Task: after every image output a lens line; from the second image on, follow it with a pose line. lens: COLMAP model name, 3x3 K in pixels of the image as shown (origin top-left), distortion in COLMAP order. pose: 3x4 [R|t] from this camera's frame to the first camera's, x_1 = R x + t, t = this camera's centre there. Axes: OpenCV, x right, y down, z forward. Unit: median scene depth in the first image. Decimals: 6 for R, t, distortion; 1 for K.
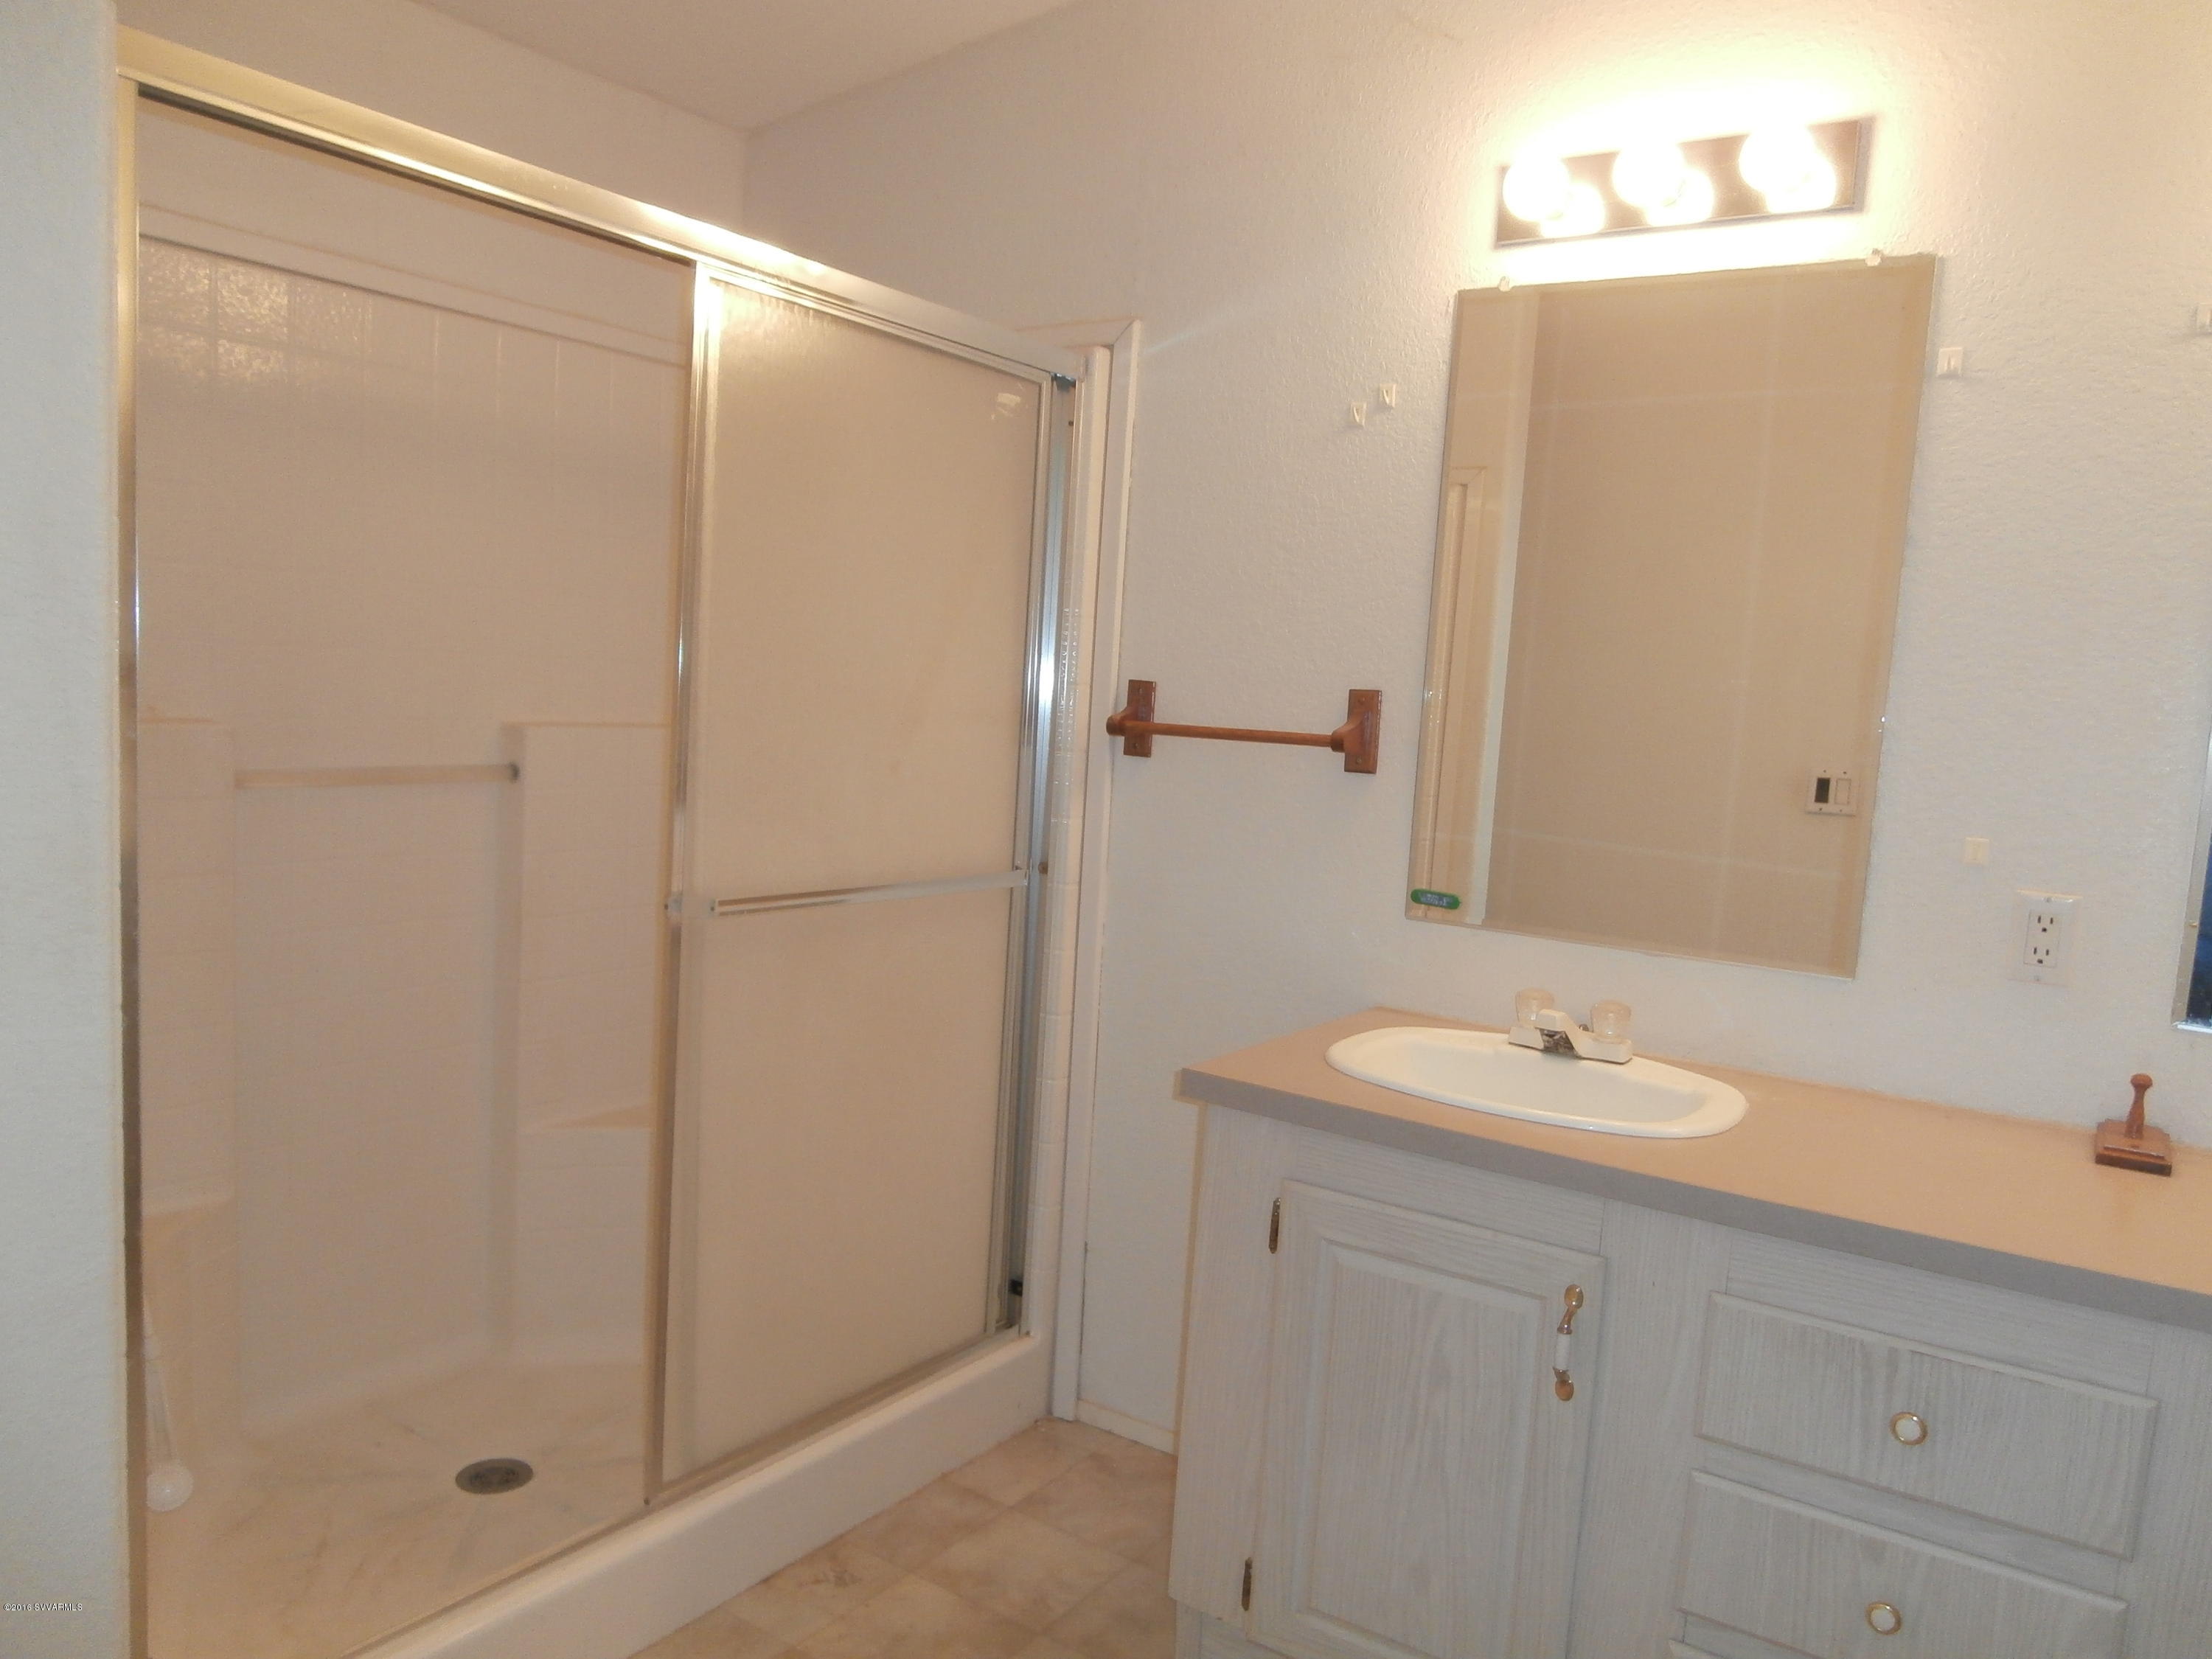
lens RADIAL K [[1584.2, 0, 1092.7], [0, 1584.2, 824.5], [0, 0, 1]] dist [-0.042170, 0.020668]
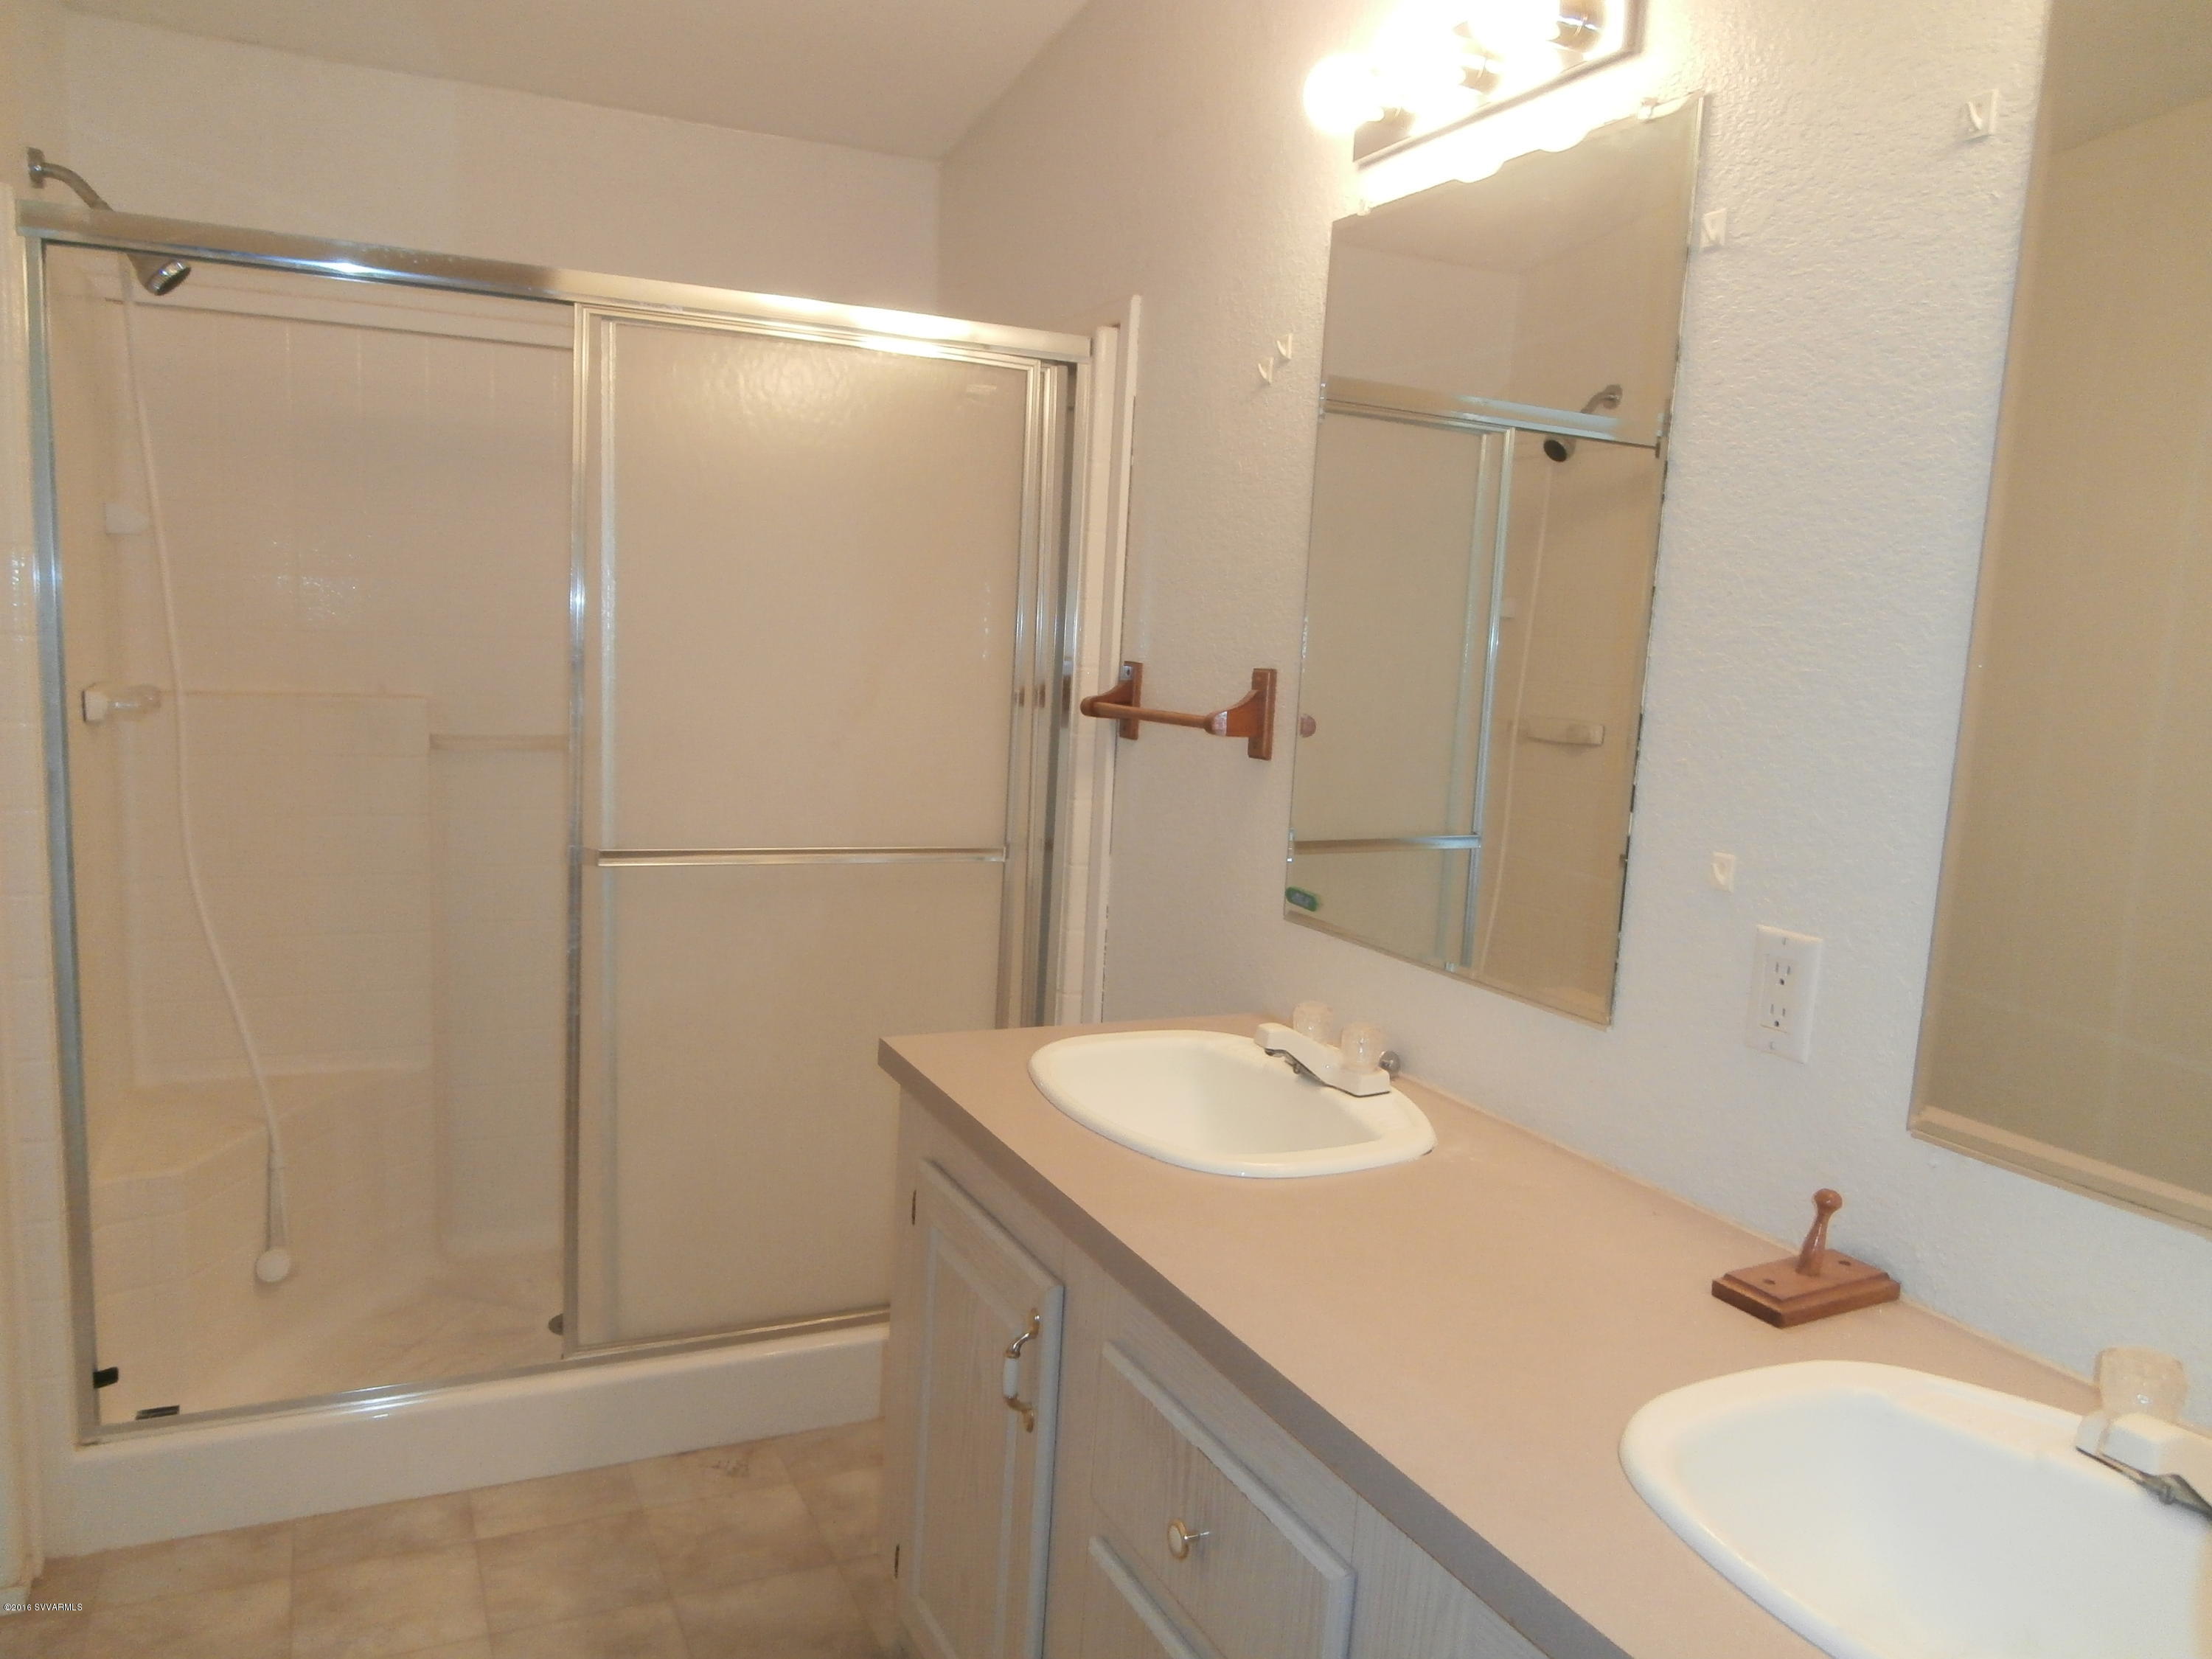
lens RADIAL K [[1584.2, 0, 1092.0], [0, 1584.2, 837.7], [0, 0, 1]] dist [-0.042170, 0.020668]
pose [[0.862264, 0.049671, -0.504018, 0.584511], [-0.046156, 0.998745, 0.019464, -0.000140], [0.504352, 0.006481, 0.863474, 0.159820]]
